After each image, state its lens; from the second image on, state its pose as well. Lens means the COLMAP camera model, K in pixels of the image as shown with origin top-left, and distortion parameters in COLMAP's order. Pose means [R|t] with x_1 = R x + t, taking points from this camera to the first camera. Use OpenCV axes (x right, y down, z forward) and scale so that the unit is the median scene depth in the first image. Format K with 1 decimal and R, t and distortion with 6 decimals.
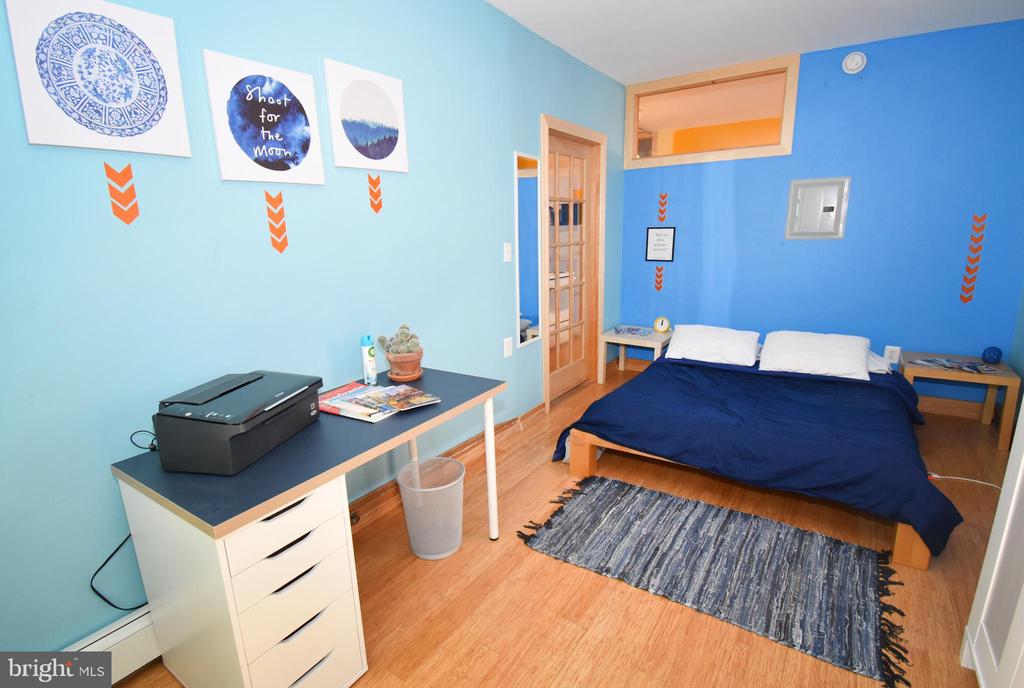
lens RADIAL K [[491.7, 0, 504.1], [0, 491.7, 342.5], [0, 0, 1]] dist [0.028898, -0.032720]
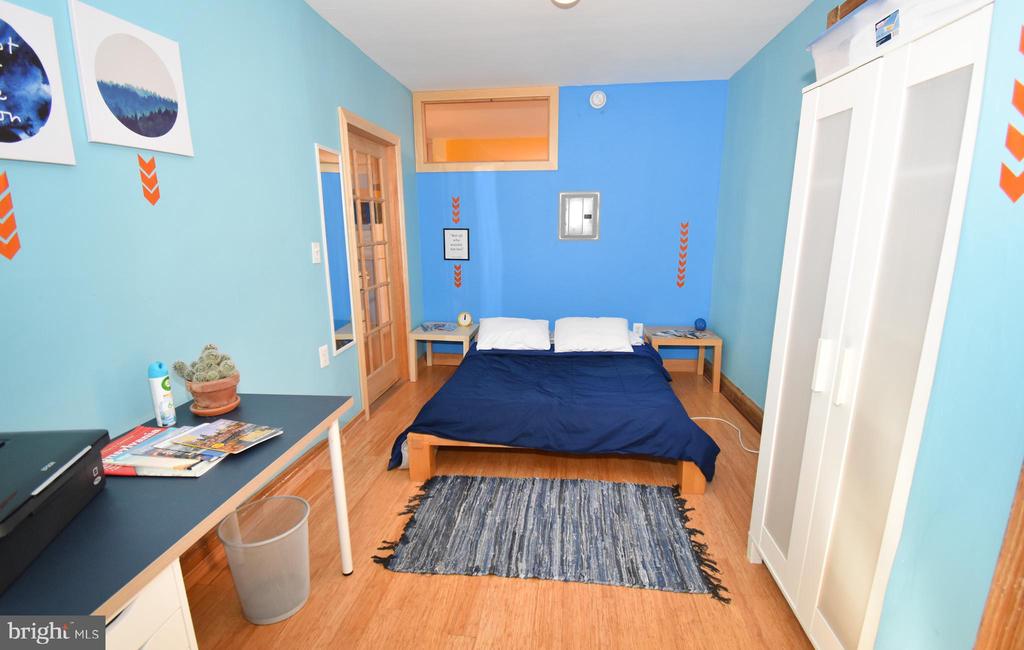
lens RADIAL K [[471.0, 0, 514.0], [0, 471.0, 327.3], [0, 0, 1]] dist [0.021633, -0.025169]
pose [[0.885056, -0.079276, 0.458684, -0.105868], [0.088648, 0.996062, 0.001101, -0.018884], [-0.456965, 0.039687, 0.888599, 0.079331]]
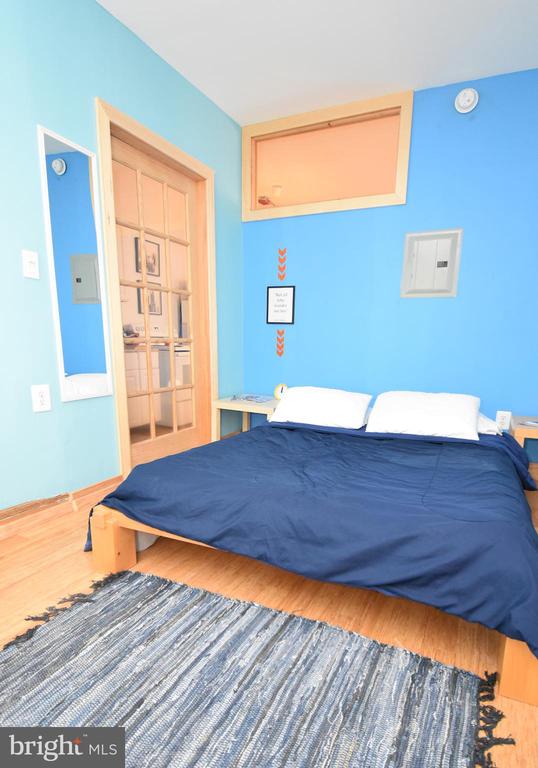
lens RADIAL K [[419.0, 0, 283.6], [0, 419.0, 432.7], [0, 0, 1]] dist [0.030933, -0.036184]
pose [[0.984268, 0.006369, 0.176567, 0.347858], [-0.004518, 0.999931, -0.010886, 0.091485], [-0.176624, 0.009917, 0.984228, 0.426517]]
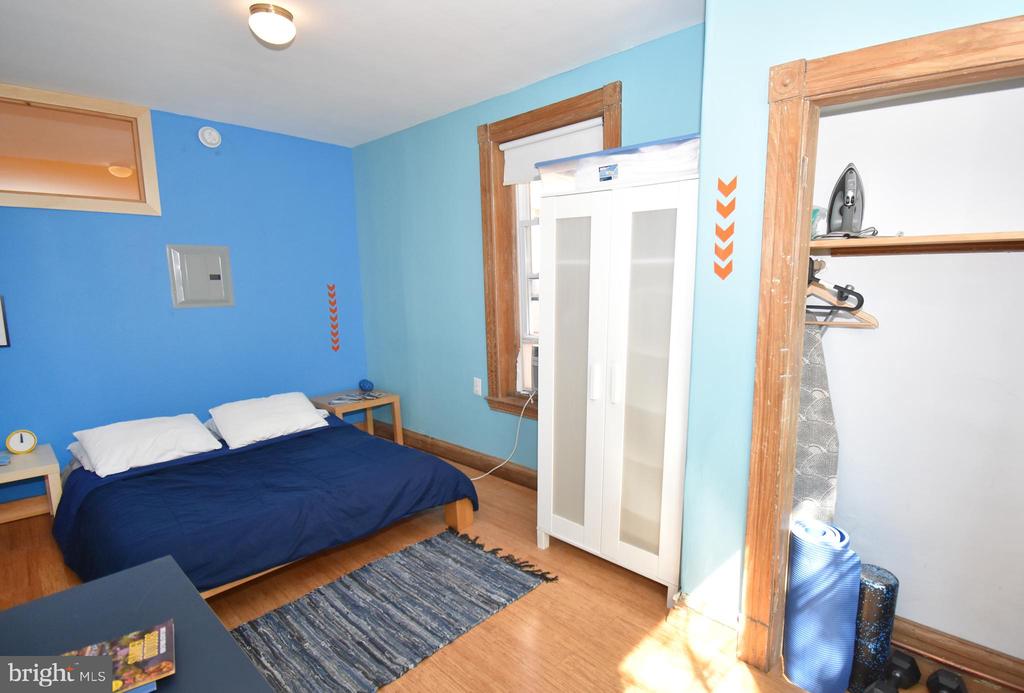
lens RADIAL K [[503.5, 0, 554.8], [0, 503.5, 364.0], [0, 0, 1]] dist [0.016932, -0.025039]
pose [[0.112946, -0.138041, 0.983965, -0.444626], [0.225270, 0.968072, 0.109954, -0.092133], [-0.967728, 0.209239, 0.140436, 0.370093]]
